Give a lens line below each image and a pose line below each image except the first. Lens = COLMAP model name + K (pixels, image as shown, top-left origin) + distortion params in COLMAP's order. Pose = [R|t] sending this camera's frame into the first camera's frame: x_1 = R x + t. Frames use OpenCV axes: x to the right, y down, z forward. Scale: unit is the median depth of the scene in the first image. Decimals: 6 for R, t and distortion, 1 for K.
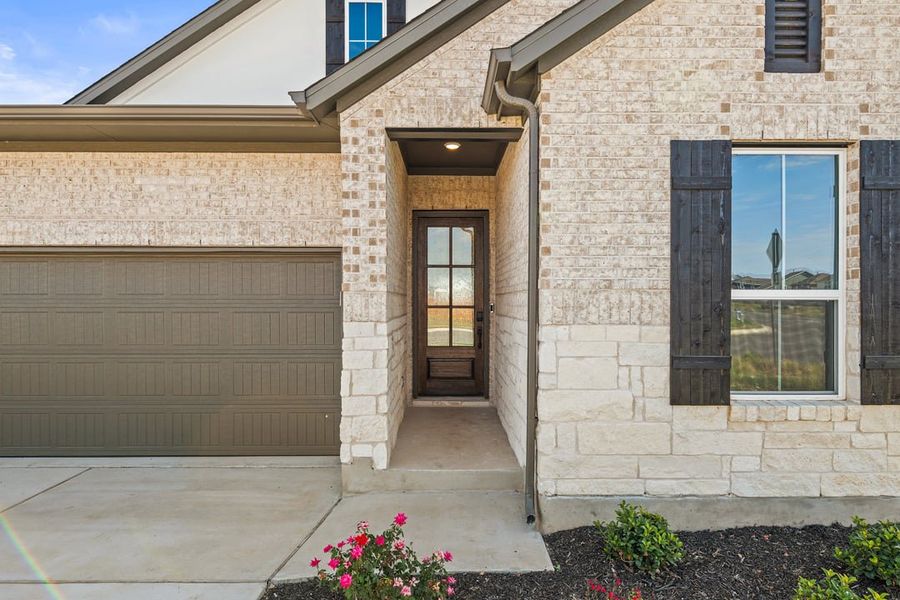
lens RADIAL K [[385.3, 0, 439.5], [0, 385.3, 304.1], [0, 0, 1]] dist [-0.000622, -0.000416]
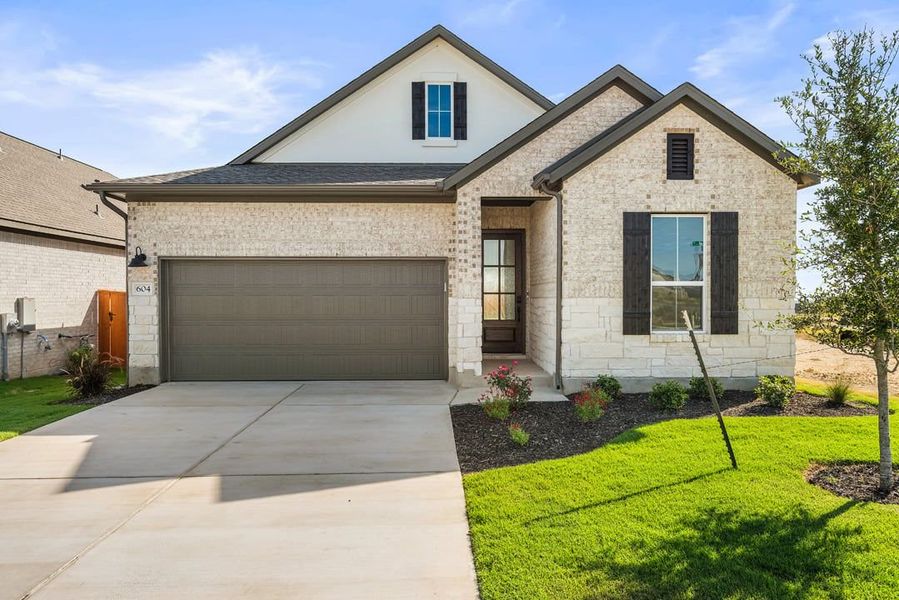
lens RADIAL K [[415.1, 0, 449.5], [0, 415.1, 300.0], [0, 0, 1]] dist [-0.002592, -0.000827]
pose [[0.999905, -0.001911, 0.013639, -0.397813], [0.001850, 0.999988, 0.004440, 0.054578], [-0.013647, -0.004414, 0.999897, -1.292735]]
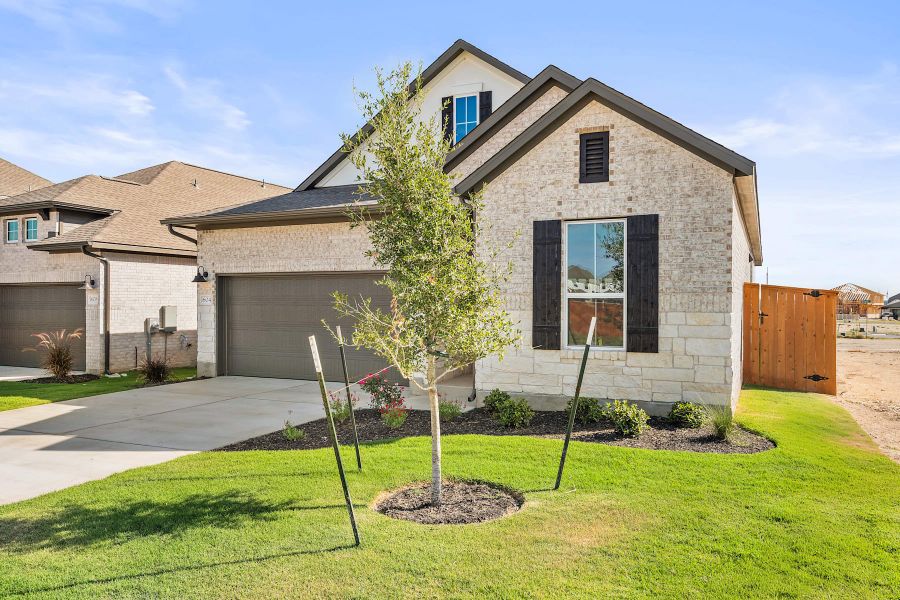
lens RADIAL K [[456.3, 0, 543.8], [0, 456.3, 304.5], [0, 0, 1]] dist [-0.002738, -0.000543]
pose [[0.957092, 0.002099, -0.289777, 1.351007], [-0.002172, 0.999998, 0.000068, 0.022035], [0.289776, 0.000565, 0.957094, -1.310484]]
